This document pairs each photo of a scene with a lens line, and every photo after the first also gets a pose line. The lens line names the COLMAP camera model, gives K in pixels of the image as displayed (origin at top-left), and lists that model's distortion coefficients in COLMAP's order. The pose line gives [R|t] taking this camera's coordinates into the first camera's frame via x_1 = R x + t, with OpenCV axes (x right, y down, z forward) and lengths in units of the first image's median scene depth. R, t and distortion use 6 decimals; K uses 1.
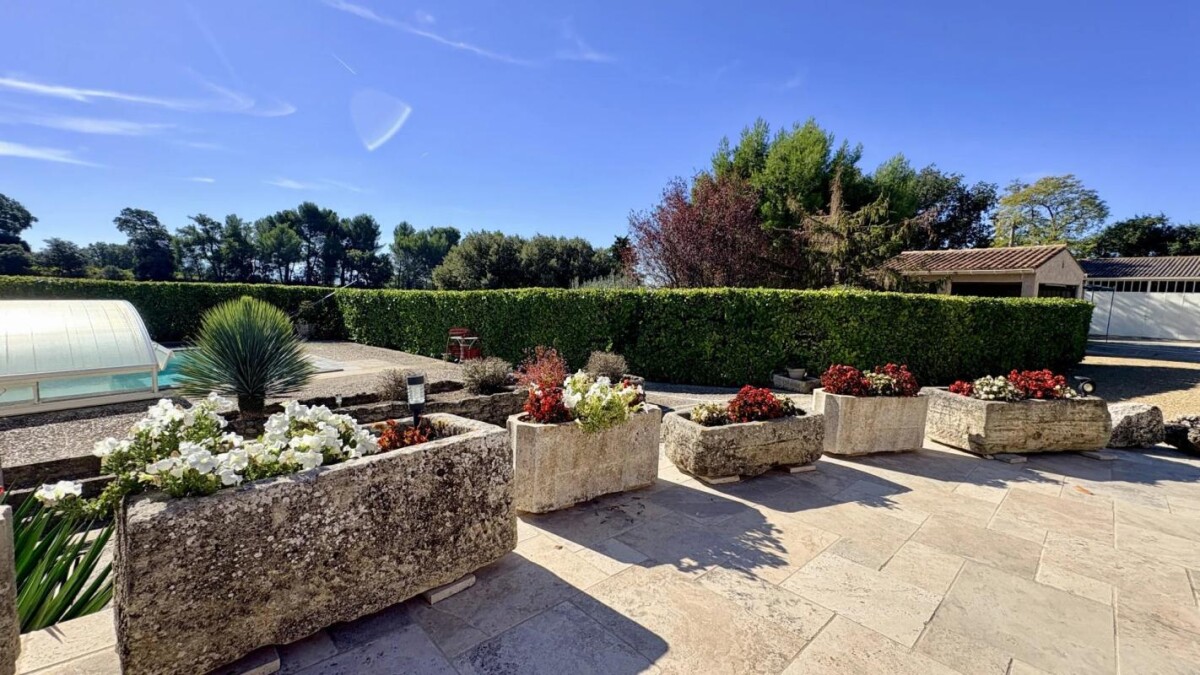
lens RADIAL K [[479.2, 0, 599.2], [0, 479.2, 334.9], [0, 0, 1]] dist [0.000083, 0.000030]
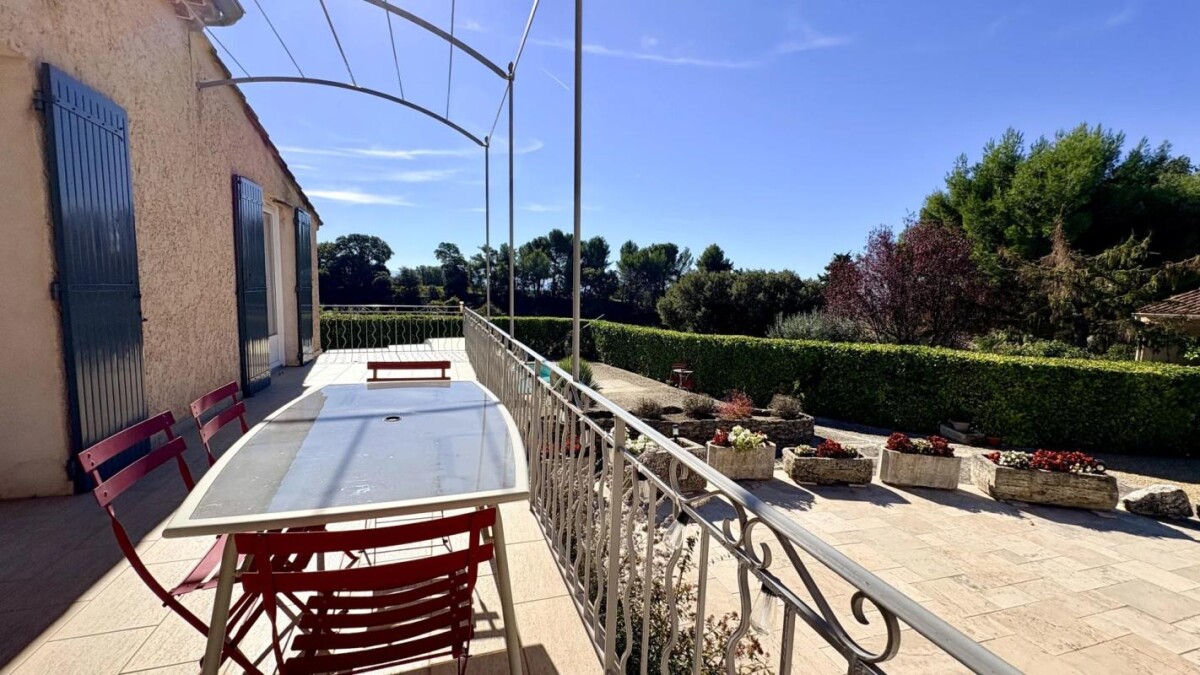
lens RADIAL K [[479.2, 0, 599.2], [0, 479.2, 334.9], [0, 0, 1]] dist [0.000083, 0.000030]
pose [[0.905628, 0.033676, -0.422733, 0.083963], [-0.039679, 0.999198, -0.005405, -0.086172], [0.422212, 0.021668, 0.906238, -0.374506]]
